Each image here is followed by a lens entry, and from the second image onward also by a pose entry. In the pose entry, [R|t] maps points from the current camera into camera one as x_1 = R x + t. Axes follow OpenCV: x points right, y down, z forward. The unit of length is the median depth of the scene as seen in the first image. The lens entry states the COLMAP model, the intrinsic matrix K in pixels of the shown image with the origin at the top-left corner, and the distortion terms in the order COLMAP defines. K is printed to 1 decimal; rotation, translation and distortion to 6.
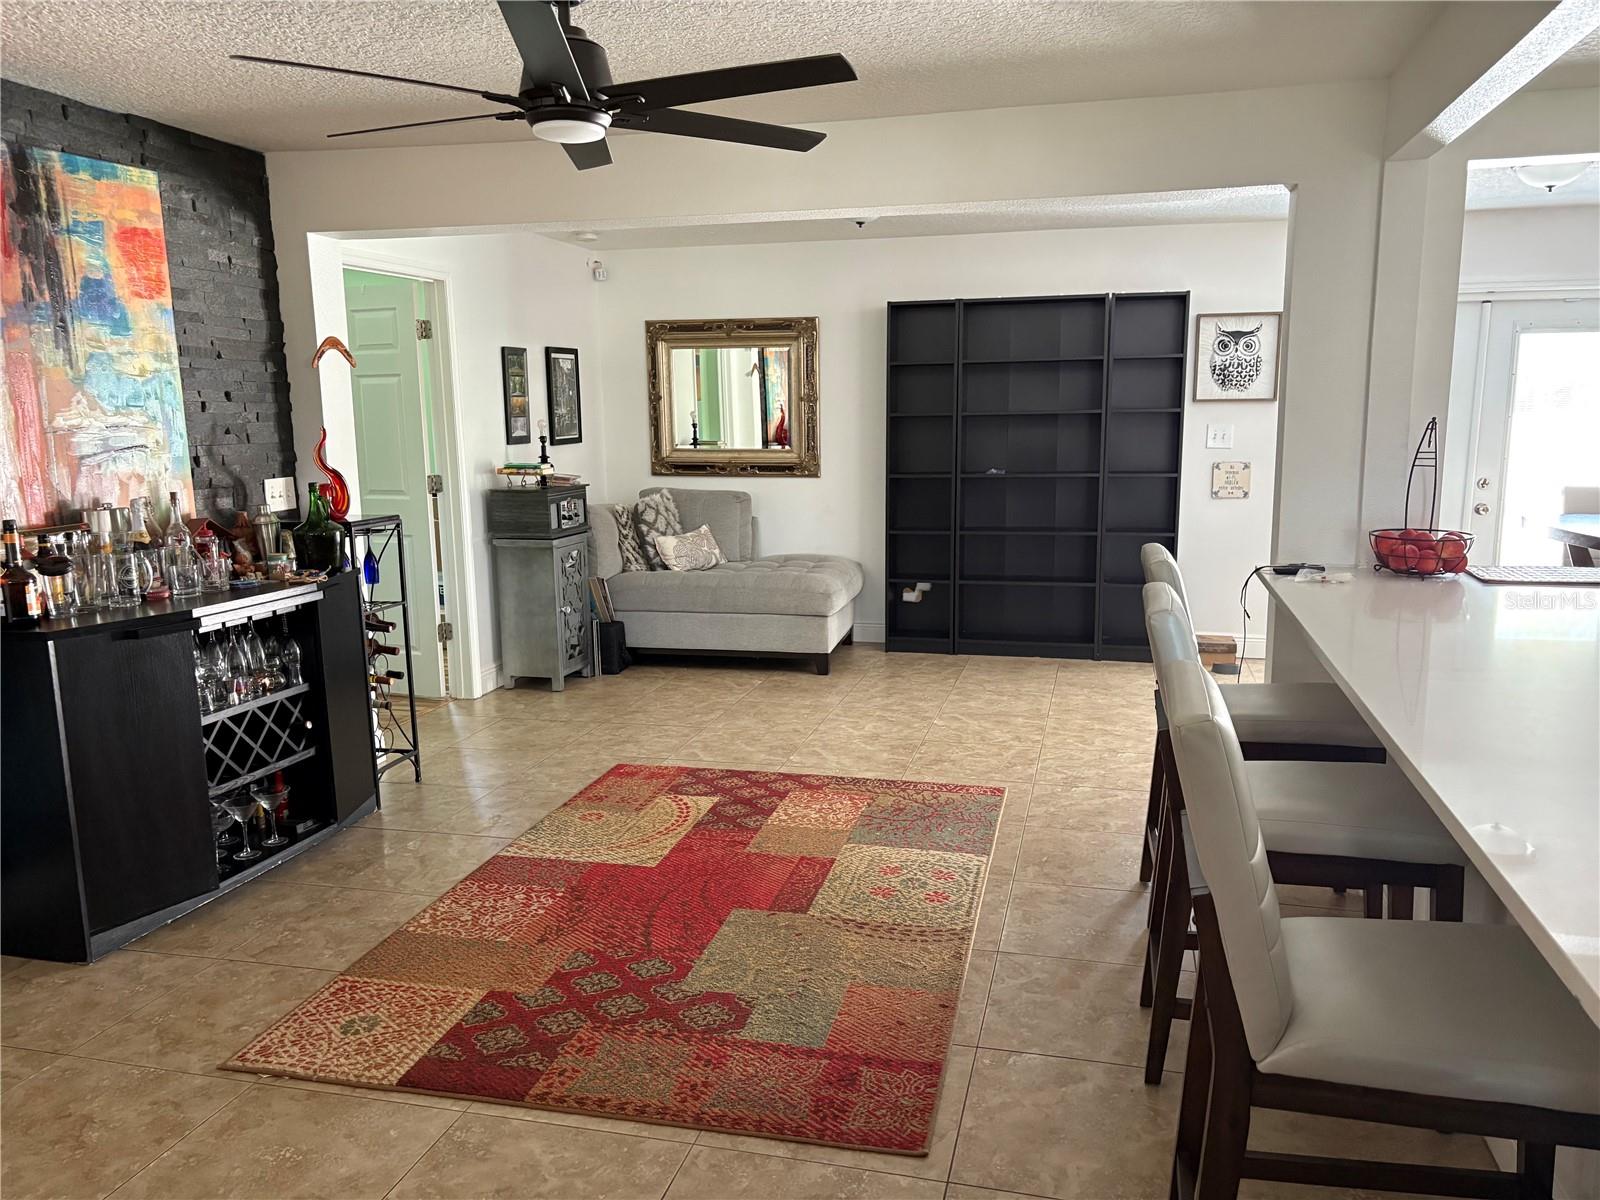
lens RADIAL K [[1182.9, 0, 800.0], [0, 1182.9, 600.0], [0, 0, 1]] dist [0.008420, -0.000921]
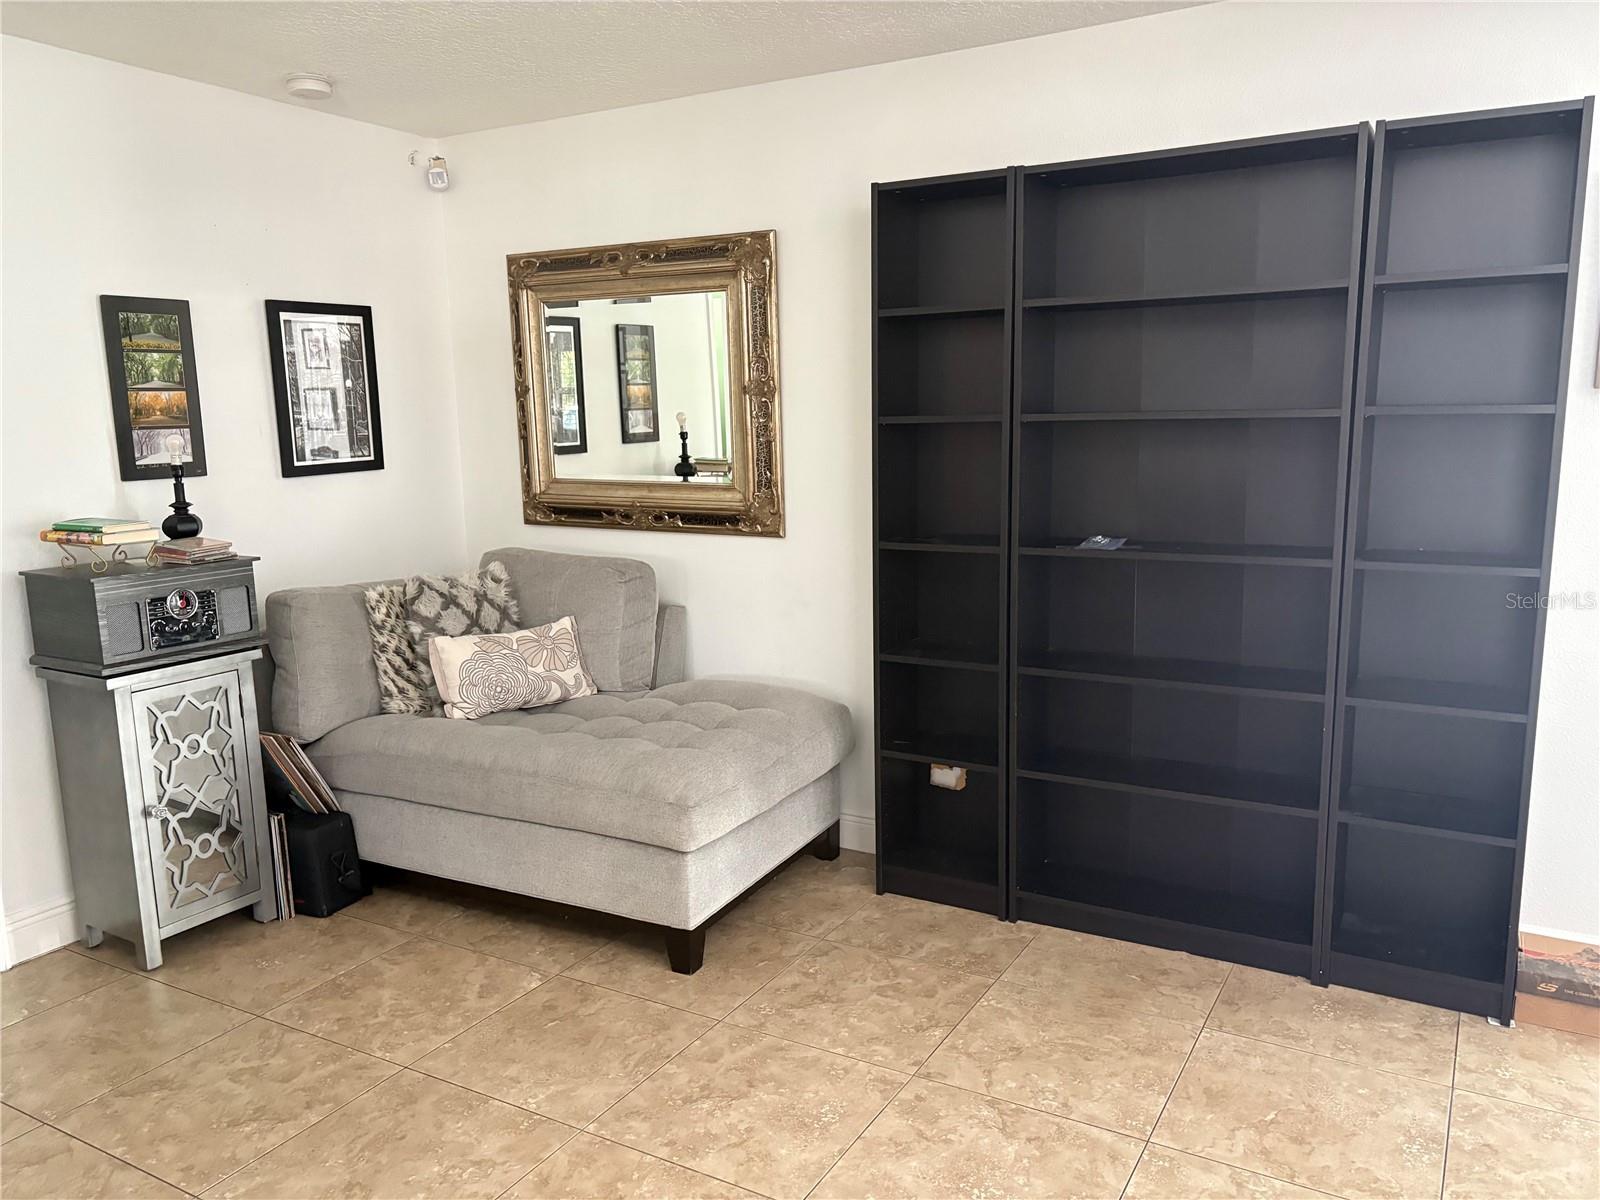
lens RADIAL K [[1182.9, 0, 800.0], [0, 1182.9, 600.0], [0, 0, 1]] dist [0.008420, -0.000921]
pose [[0.964039, 0.036459, -0.263246, 0.170252], [-0.034884, 0.999335, 0.010656, -0.084664], [0.263460, -0.001090, 0.964670, 0.510099]]
